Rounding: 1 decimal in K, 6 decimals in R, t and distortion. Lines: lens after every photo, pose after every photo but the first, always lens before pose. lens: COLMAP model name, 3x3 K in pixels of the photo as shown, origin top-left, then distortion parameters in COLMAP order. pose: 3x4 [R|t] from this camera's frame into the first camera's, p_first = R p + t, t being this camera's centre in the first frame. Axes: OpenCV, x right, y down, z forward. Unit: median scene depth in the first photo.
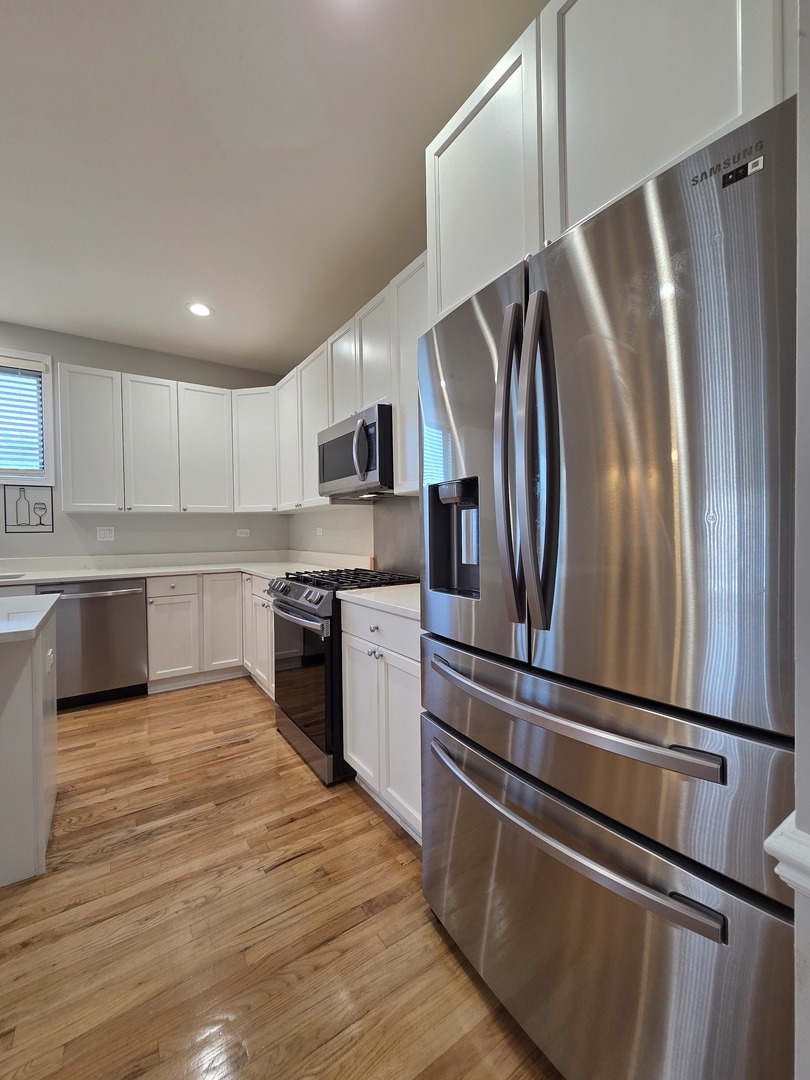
lens RADIAL K [[440.6, 0, 401.7], [0, 440.6, 537.9], [0, 0, 1]] dist [0.008570, -0.000794]
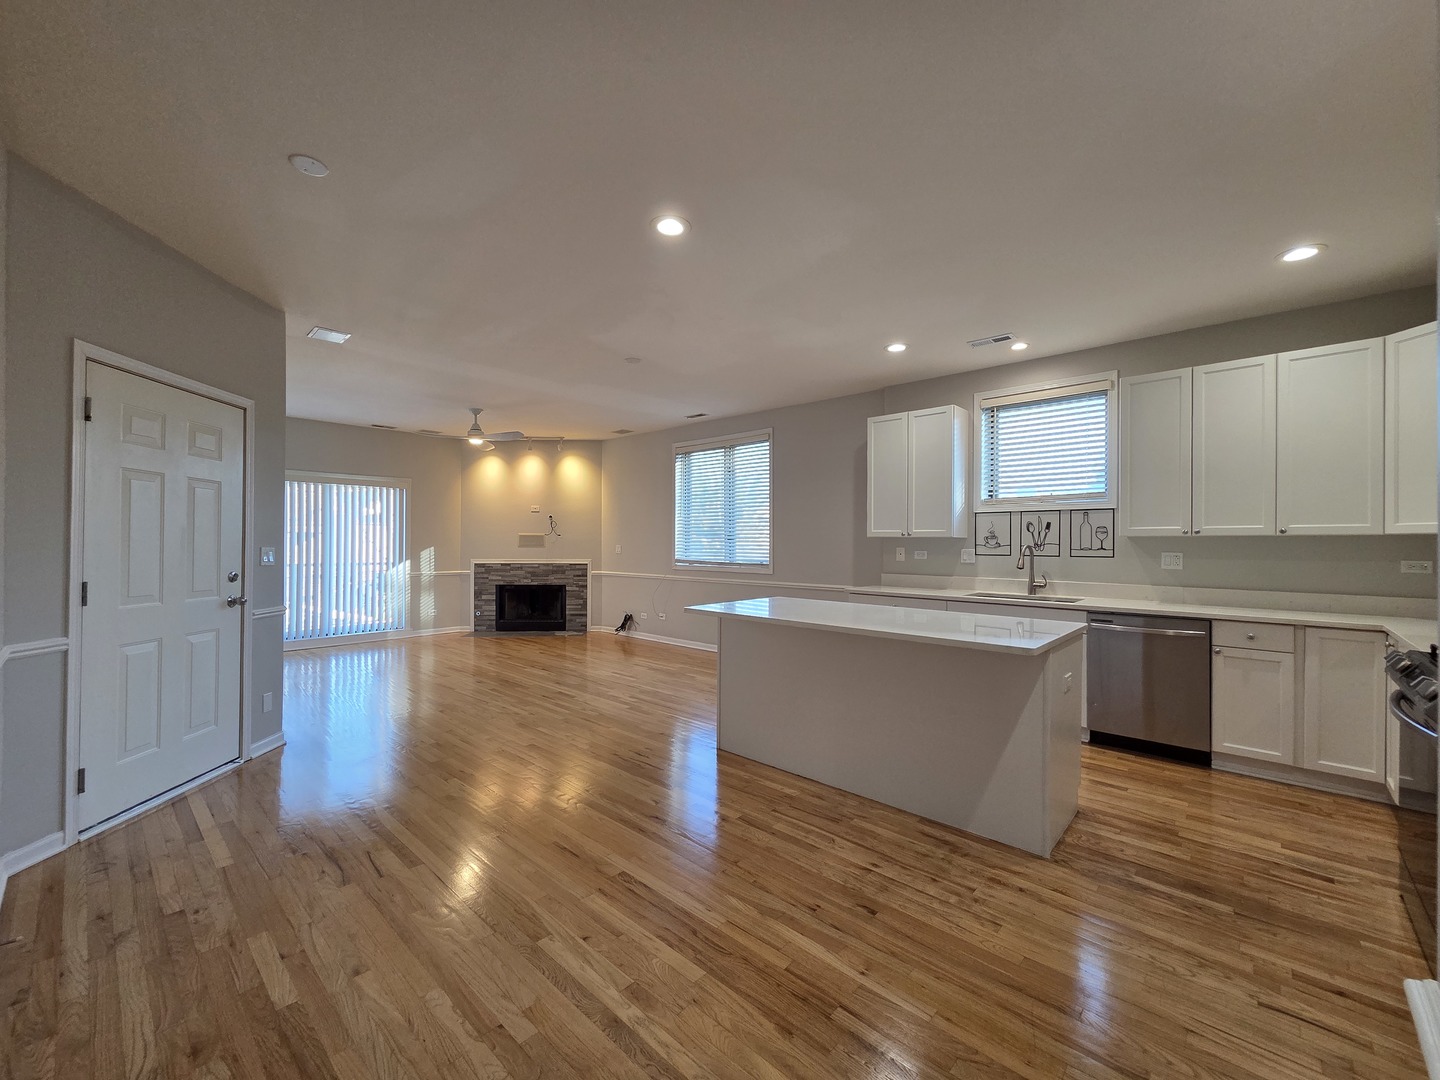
lens RADIAL K [[587.5, 0, 717.8], [0, 587.5, 543.2], [0, 0, 1]] dist [0.008570, -0.000794]
pose [[0.233146, 0.014776, -0.972329, 0.290160], [-0.023918, 0.999669, 0.009456, -0.043115], [0.972147, 0.021051, 0.233423, -0.134552]]
